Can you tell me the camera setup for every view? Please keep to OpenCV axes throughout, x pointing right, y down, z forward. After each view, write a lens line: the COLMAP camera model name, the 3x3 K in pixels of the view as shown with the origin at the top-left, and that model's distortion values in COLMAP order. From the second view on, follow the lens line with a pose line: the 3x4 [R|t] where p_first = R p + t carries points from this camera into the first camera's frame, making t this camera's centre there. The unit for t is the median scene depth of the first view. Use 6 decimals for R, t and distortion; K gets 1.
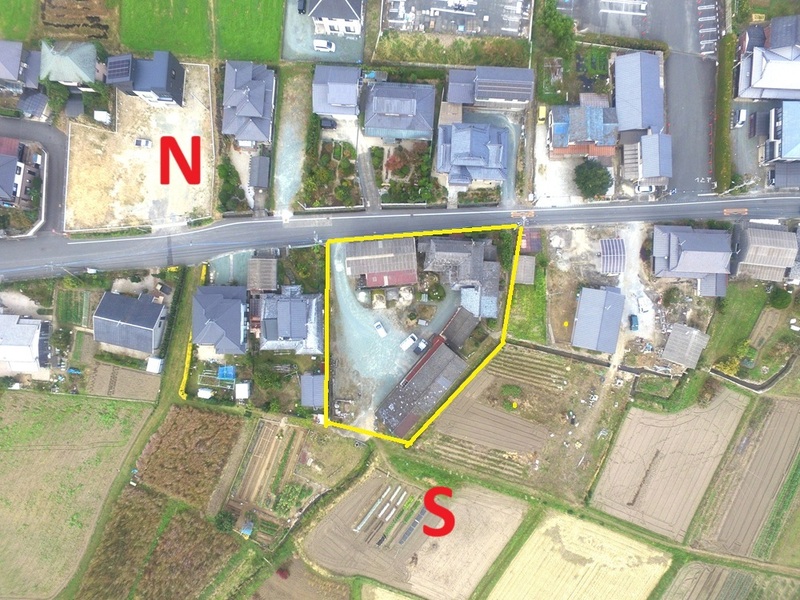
lens RADIAL K [[464.9, 0, 400.0], [0, 464.9, 299.1], [0, 0, 1]] dist [-0.000729, 0.004725]
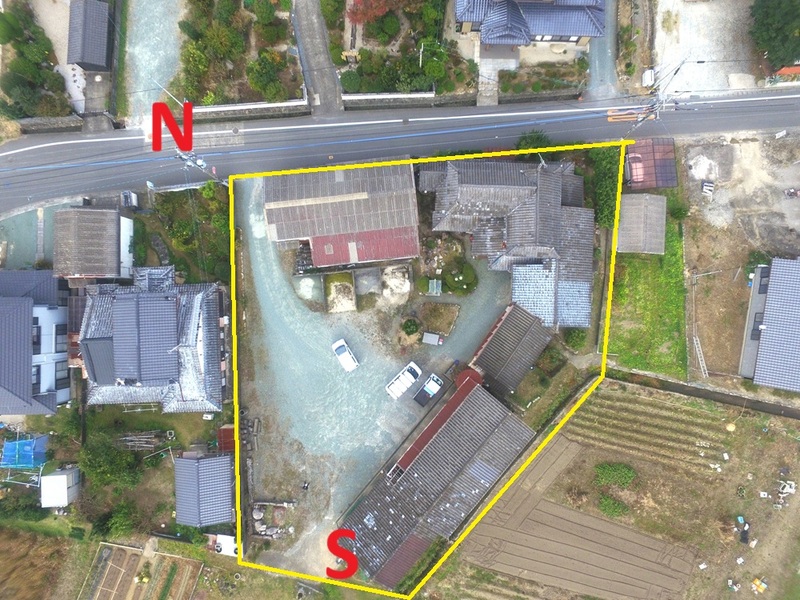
lens RADIAL K [[464.9, 0, 400.0], [0, 464.9, 299.9], [0, 0, 1]] dist [-0.000729, 0.004725]
pose [[0.999789, -0.018631, 0.008689, 0.011862], [0.018665, 0.999818, -0.003878, 0.011002], [-0.008615, 0.004040, 0.999955, 0.513771]]
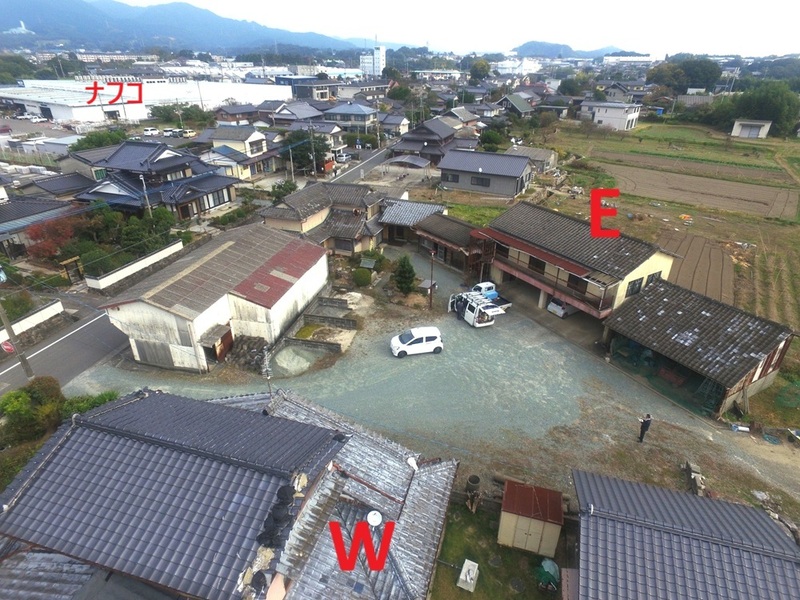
lens RADIAL K [[464.9, 0, 400.8], [0, 464.9, 300.2], [0, 0, 1]] dist [-0.000729, 0.004725]
pose [[0.299216, -0.419886, 0.856834, -0.297920], [0.953512, 0.165300, -0.251973, 0.129286], [-0.035835, 0.892396, 0.449827, 0.832316]]
